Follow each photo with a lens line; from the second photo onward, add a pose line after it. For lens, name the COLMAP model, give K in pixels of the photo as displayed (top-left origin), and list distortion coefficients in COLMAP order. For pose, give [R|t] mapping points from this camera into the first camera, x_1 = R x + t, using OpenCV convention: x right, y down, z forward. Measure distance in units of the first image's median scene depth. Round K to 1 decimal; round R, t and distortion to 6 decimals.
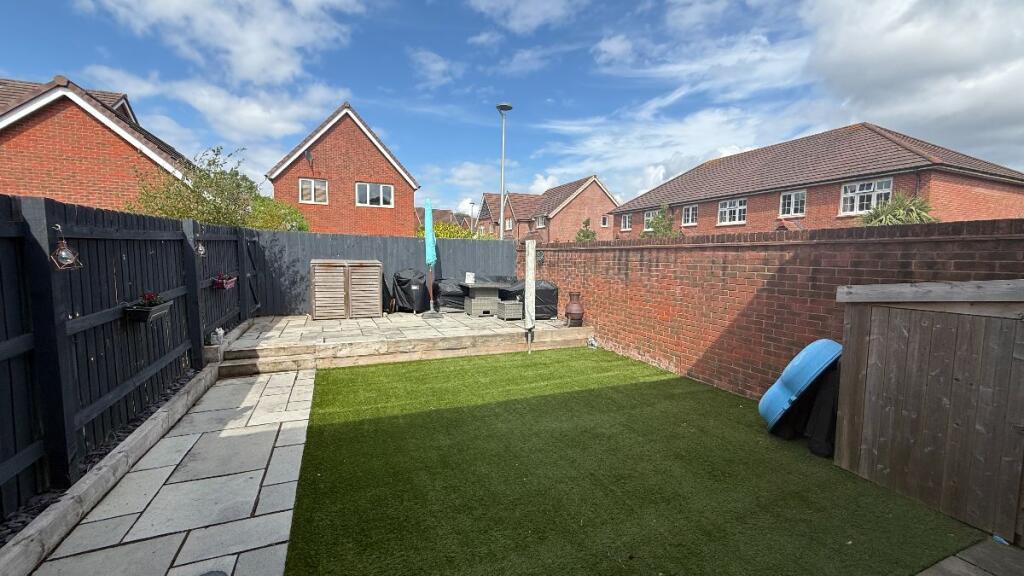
lens RADIAL K [[408.2, 0, 508.6], [0, 408.2, 289.3], [0, 0, 1]] dist [-0.001810, 0.000194]
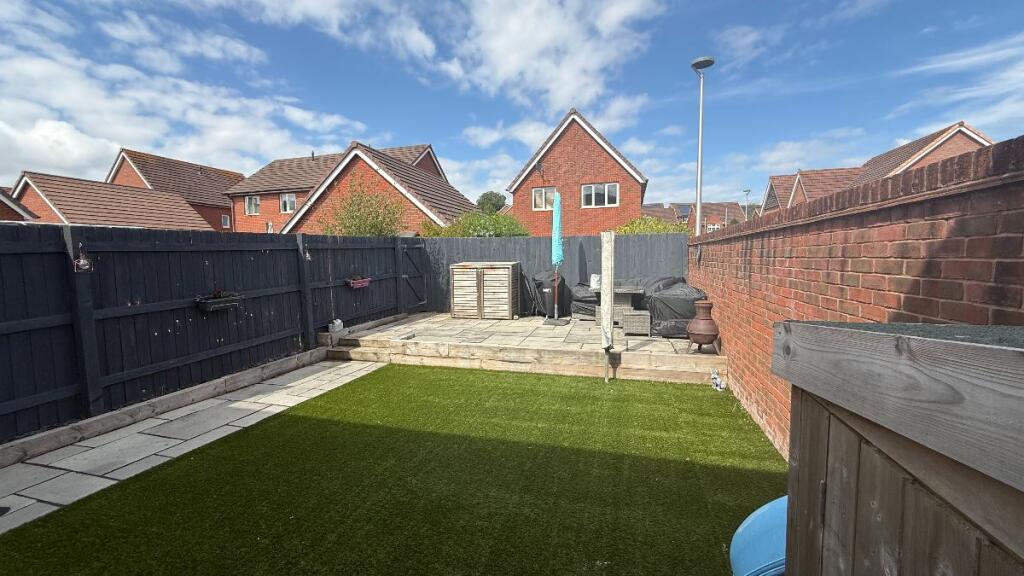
lens RADIAL K [[408.2, 0, 509.1], [0, 408.2, 290.3], [0, 0, 1]] dist [-0.001810, 0.000194]
pose [[0.773665, 0.024664, -0.633115, 0.360236], [-0.025443, 0.999645, 0.007851, -0.011861], [0.633084, 0.010034, 0.774018, 0.279732]]
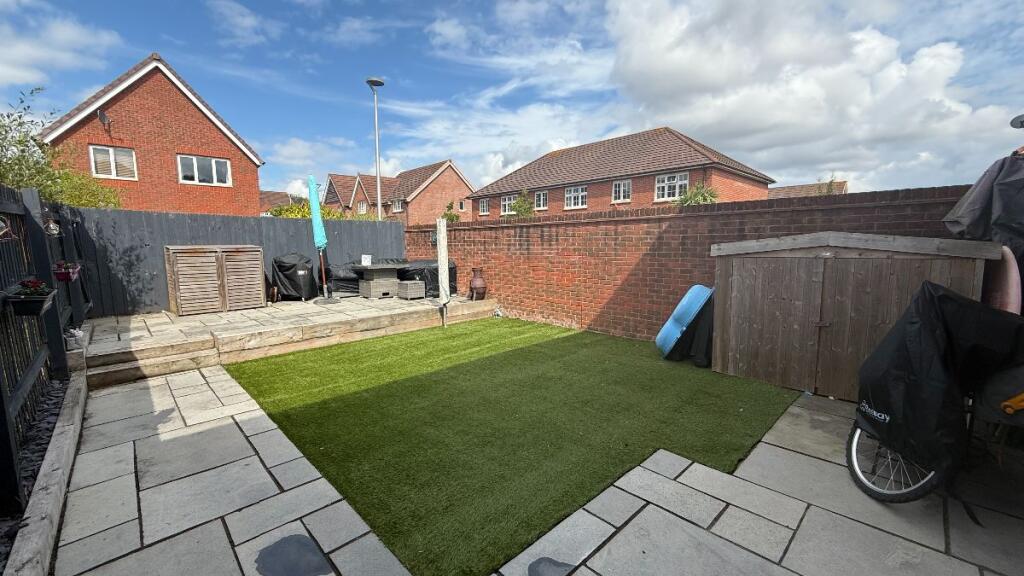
lens RADIAL K [[408.2, 0, 508.7], [0, 408.2, 291.5], [0, 0, 1]] dist [-0.001810, 0.000194]
pose [[0.933877, -0.066567, 0.351343, -0.148347], [0.052407, 0.997390, 0.049670, 0.020518], [-0.353733, -0.027973, 0.934928, -0.030220]]
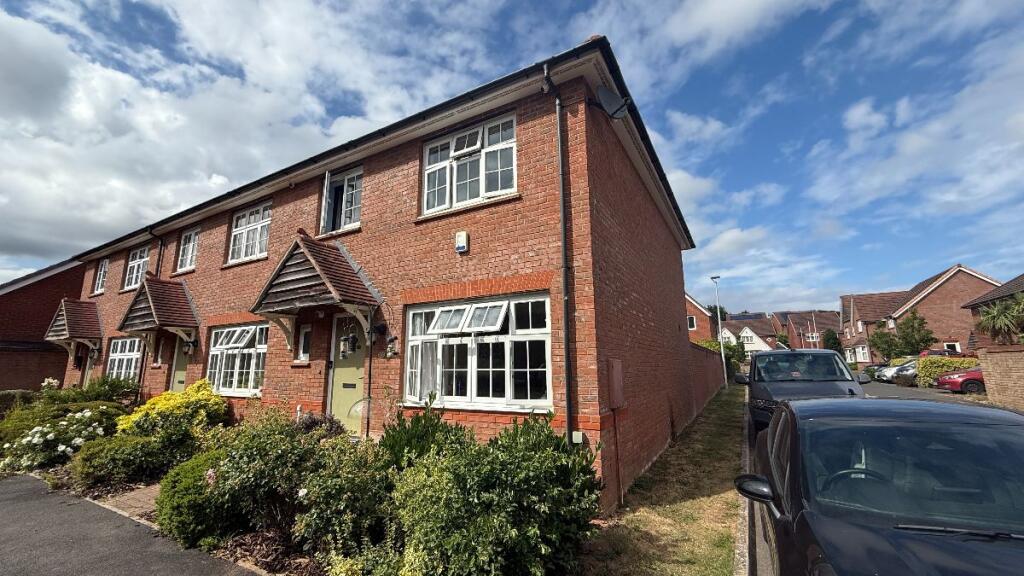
lens RADIAL K [[408.2, 0, 511.3], [0, 408.2, 287.5], [0, 0, 1]] dist [-0.001810, 0.000194]
pose [[0.793775, 0.097906, 0.600280, 1.355624], [0.069628, 0.965842, -0.249602, -0.537443], [-0.604213, 0.239924, 0.759844, 2.615871]]
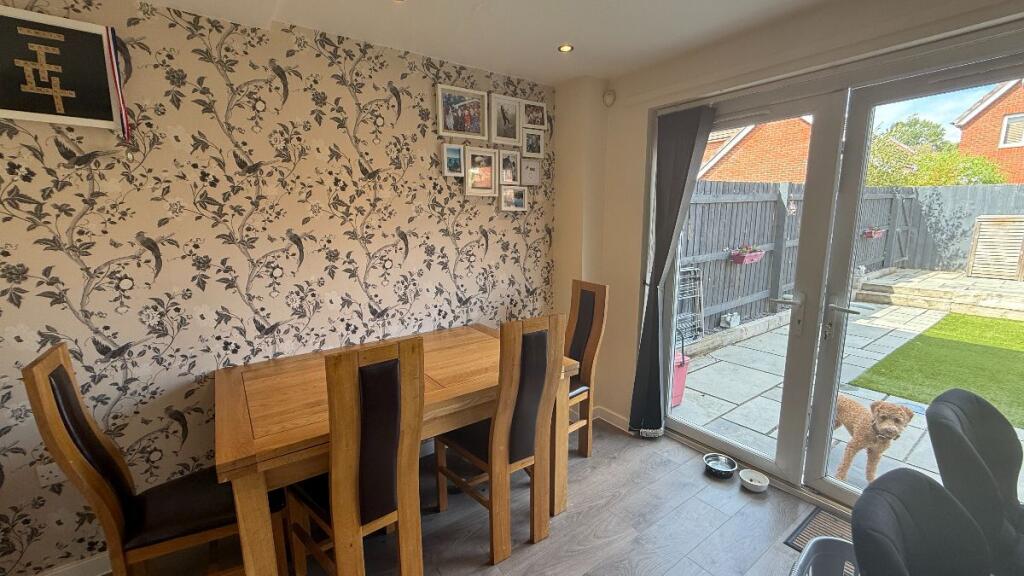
lens RADIAL K [[408.2, 0, 502.5], [0, 408.2, 289.7], [0, 0, 1]] dist [-0.001810, 0.000194]
pose [[0.213635, 0.148962, -0.965490, 0.253523], [-0.066272, 0.988239, 0.137808, 0.050532], [0.974663, 0.034545, 0.220994, -0.328806]]
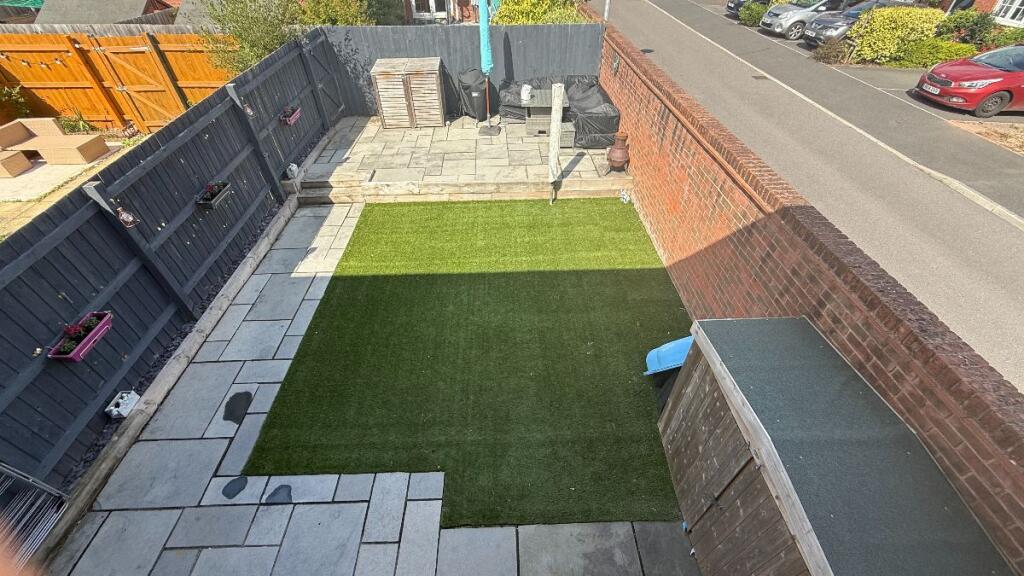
lens RADIAL K [[408.2, 0, 509.9], [0, 408.2, 292.9], [0, 0, 1]] dist [-0.001810, 0.000194]
pose [[0.929602, 0.228172, -0.289445, 0.285112], [-0.002360, 0.788997, 0.614392, -0.279217], [0.368559, -0.570457, 0.733991, 0.070276]]
